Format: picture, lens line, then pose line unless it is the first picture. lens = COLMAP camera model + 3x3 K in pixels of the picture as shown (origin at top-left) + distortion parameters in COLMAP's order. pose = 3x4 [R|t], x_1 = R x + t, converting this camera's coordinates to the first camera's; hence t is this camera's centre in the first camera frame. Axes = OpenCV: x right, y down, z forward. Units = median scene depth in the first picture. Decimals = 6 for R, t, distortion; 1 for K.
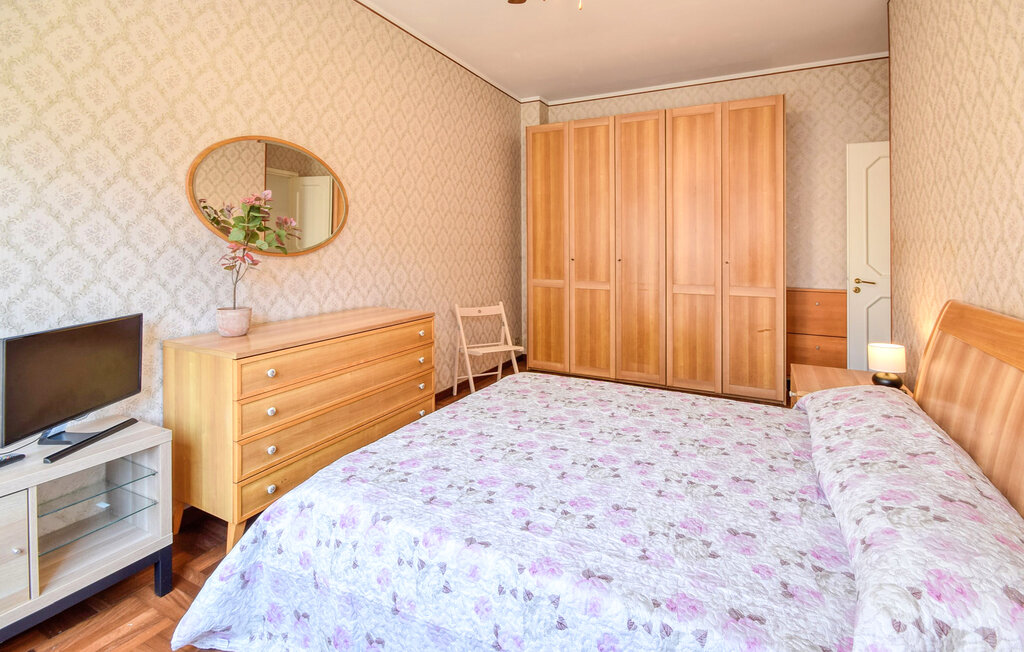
lens RADIAL K [[475.2, 0, 520.9], [0, 475.2, 328.3], [0, 0, 1]] dist [-0.005775, -0.000722]
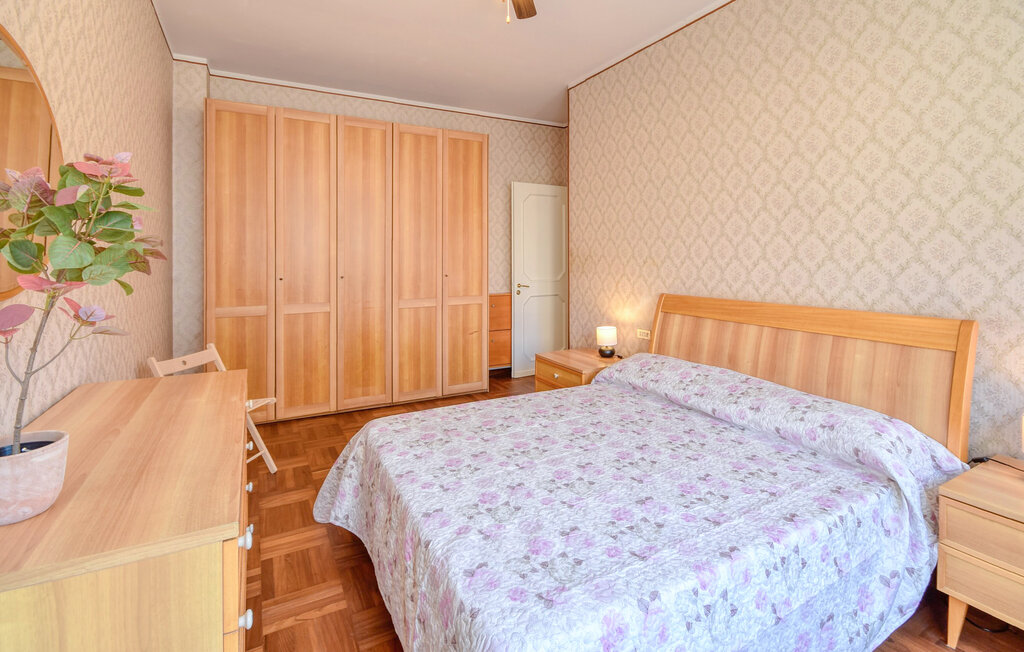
lens RADIAL K [[475.2, 0, 520.9], [0, 475.2, 328.3], [0, 0, 1]] dist [-0.005775, -0.000722]
pose [[0.552791, -0.128405, 0.823368, -0.385343], [0.146188, 0.987677, 0.055883, -0.054160], [-0.820397, 0.089475, 0.564750, 0.251039]]
